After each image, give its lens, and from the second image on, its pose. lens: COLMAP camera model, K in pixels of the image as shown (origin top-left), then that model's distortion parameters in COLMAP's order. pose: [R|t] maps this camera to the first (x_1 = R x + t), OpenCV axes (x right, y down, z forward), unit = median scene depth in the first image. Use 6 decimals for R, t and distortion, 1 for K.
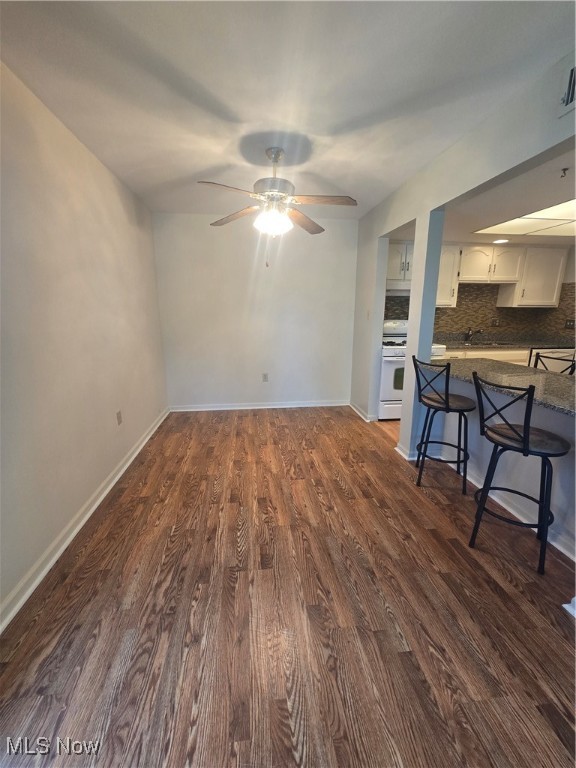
lens RADIAL K [[315.0, 0, 285.3], [0, 315.0, 381.1], [0, 0, 1]] dist [0.002987, 0.000603]
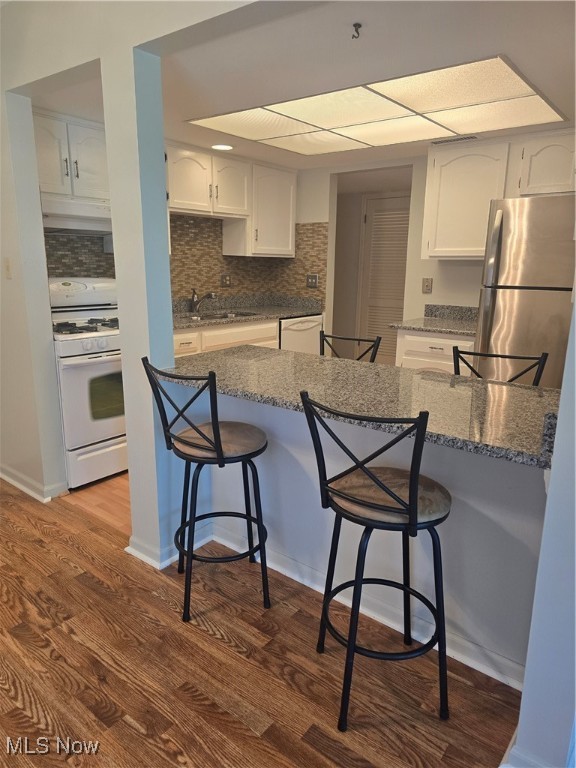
lens RADIAL K [[525.1, 0, 291.8], [0, 525.1, 377.3], [0, 0, 1]] dist [0.038848, -0.023879]
pose [[0.709932, -0.145428, 0.689092, 0.012046], [0.142241, 0.987892, 0.061945, -0.055315], [-0.689757, 0.054040, 0.722022, 0.222220]]
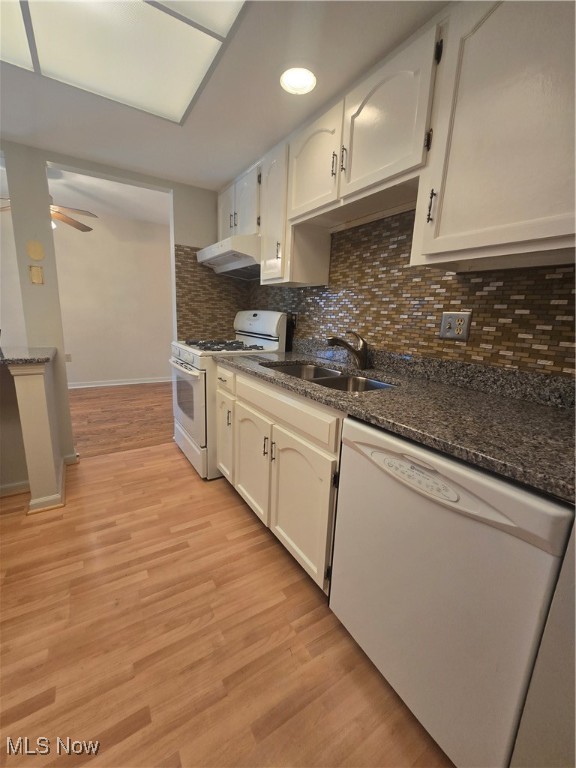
lens RADIAL K [[315.0, 0, 278.0], [0, 315.0, 380.6], [0, 0, 1]] dist [0.002987, 0.000603]
pose [[0.416638, 0.198693, -0.887093, 1.203519], [-0.240417, 0.965161, 0.103263, -0.174285], [0.876705, 0.170249, 0.449892, 1.005269]]
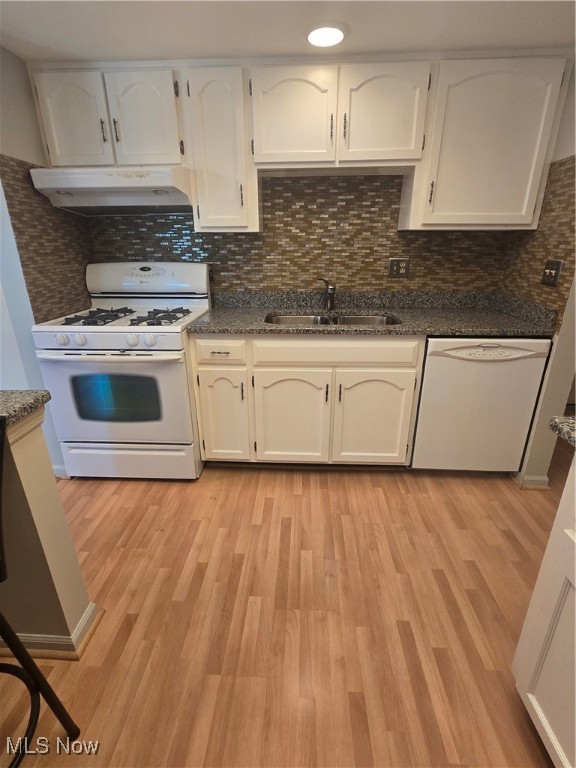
lens RADIAL K [[378.3, 0, 280.8], [0, 378.3, 382.5], [0, 0, 1]] dist [0.007289, 0.000039]
pose [[0.984202, 0.050705, -0.169636, 0.831446], [-0.029017, 0.991354, 0.127969, -0.122817], [0.174658, -0.121025, 0.977163, 0.595884]]
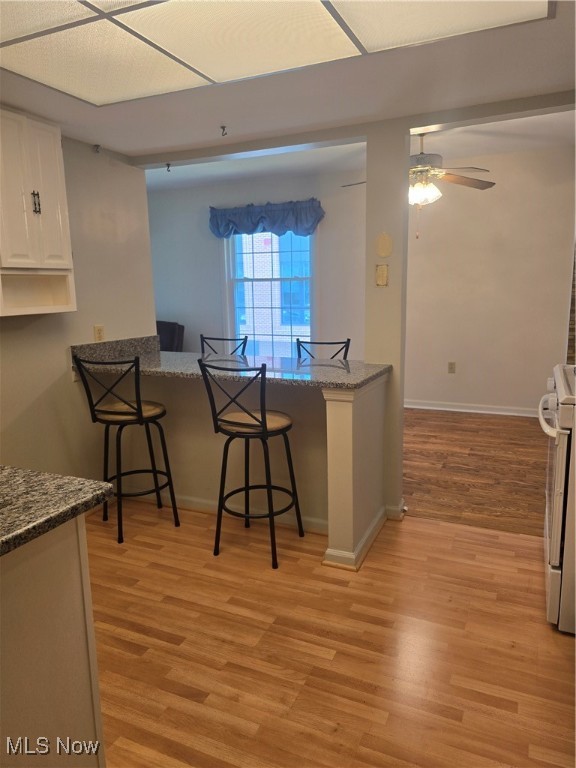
lens RADIAL K [[525.1, 0, 299.4], [0, 525.1, 375.9], [0, 0, 1]] dist [0.038848, -0.023879]
pose [[-0.508779, 0.158768, -0.846130, 1.209970], [-0.173844, 0.943652, 0.281600, -0.262016], [0.843162, 0.290367, -0.452509, 1.154117]]
